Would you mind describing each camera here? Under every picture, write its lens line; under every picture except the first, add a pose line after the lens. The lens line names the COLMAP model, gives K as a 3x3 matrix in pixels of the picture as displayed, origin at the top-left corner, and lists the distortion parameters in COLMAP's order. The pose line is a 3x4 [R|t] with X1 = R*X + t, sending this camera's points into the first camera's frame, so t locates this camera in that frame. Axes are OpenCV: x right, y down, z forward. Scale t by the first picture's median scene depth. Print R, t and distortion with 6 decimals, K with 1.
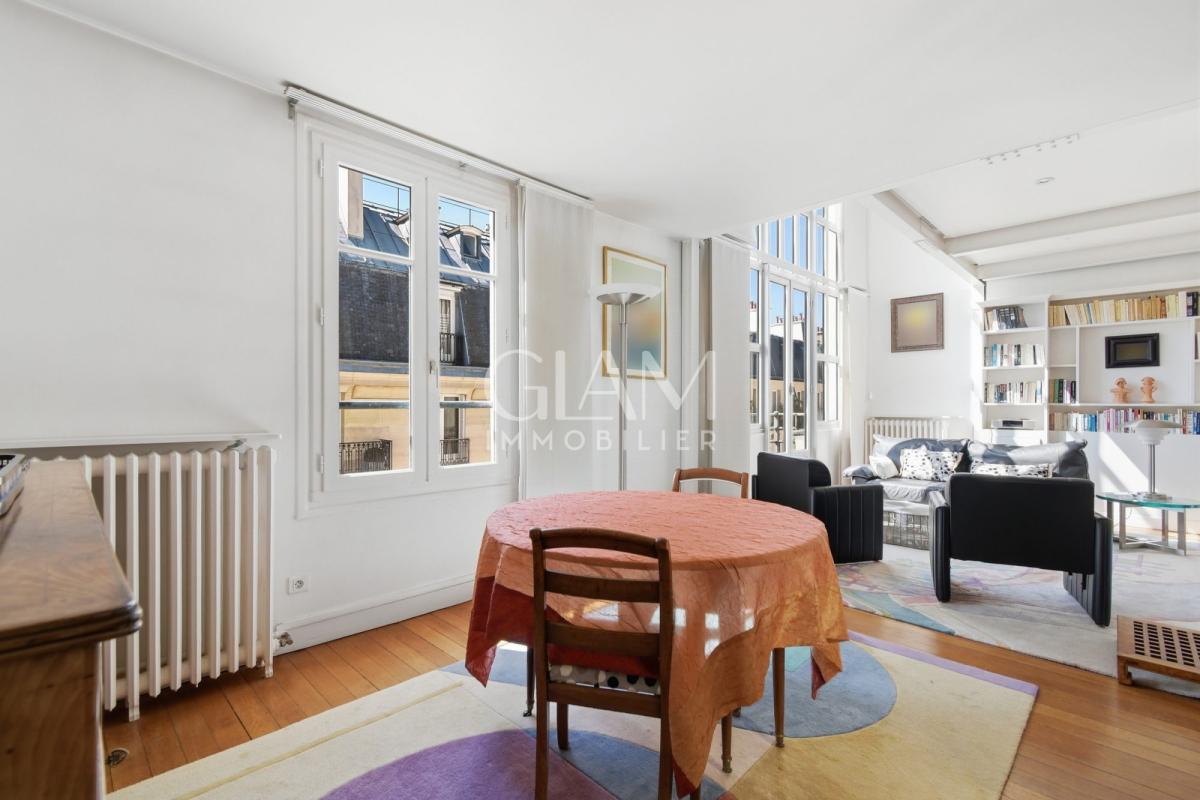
lens RADIAL K [[540.1, 0, 597.2], [0, 540.1, 403.4], [0, 0, 1]] dist [0.000211, -0.000555]
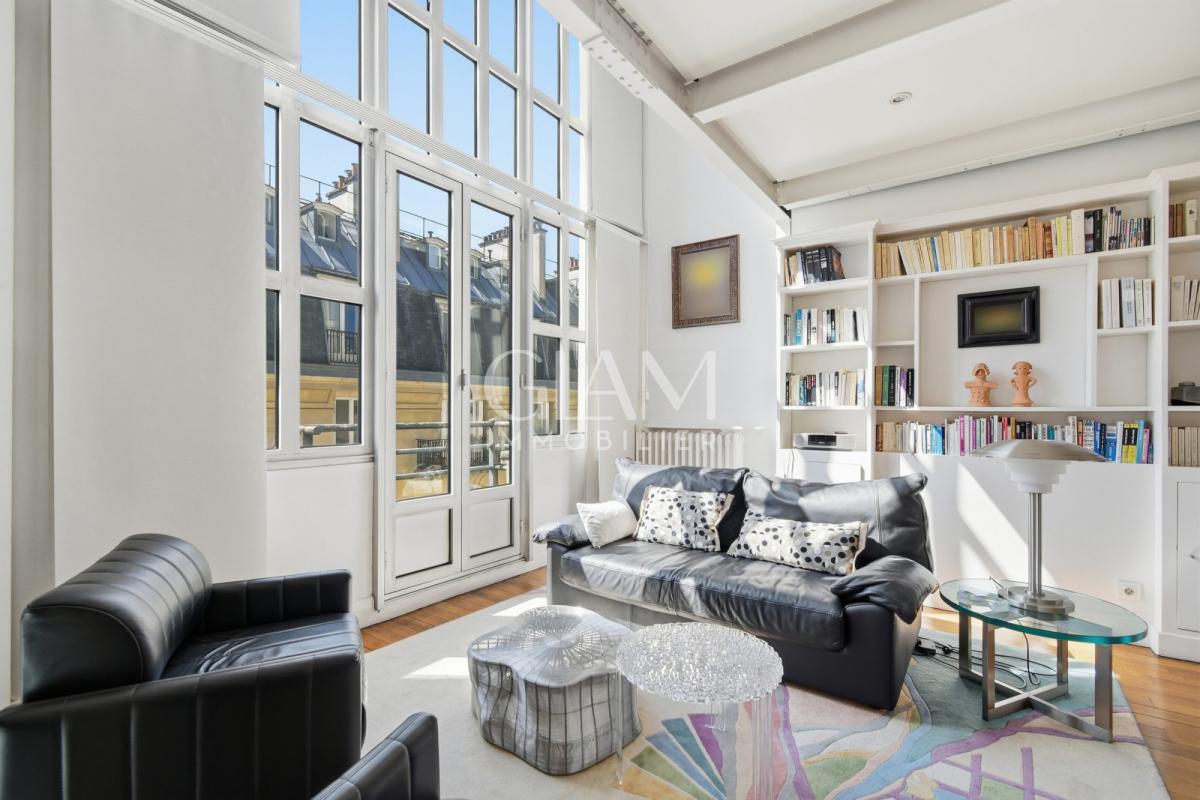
lens RADIAL K [[534.5, 0, 605.4], [0, 534.5, 408.3], [0, 0, 1]] dist [0.004048, 0.000486]
pose [[0.985591, 0.000986, 0.169141, 0.447441], [-0.001620, 0.999992, 0.003614, -0.000056], [-0.169137, -0.003836, 0.985585, 0.472104]]
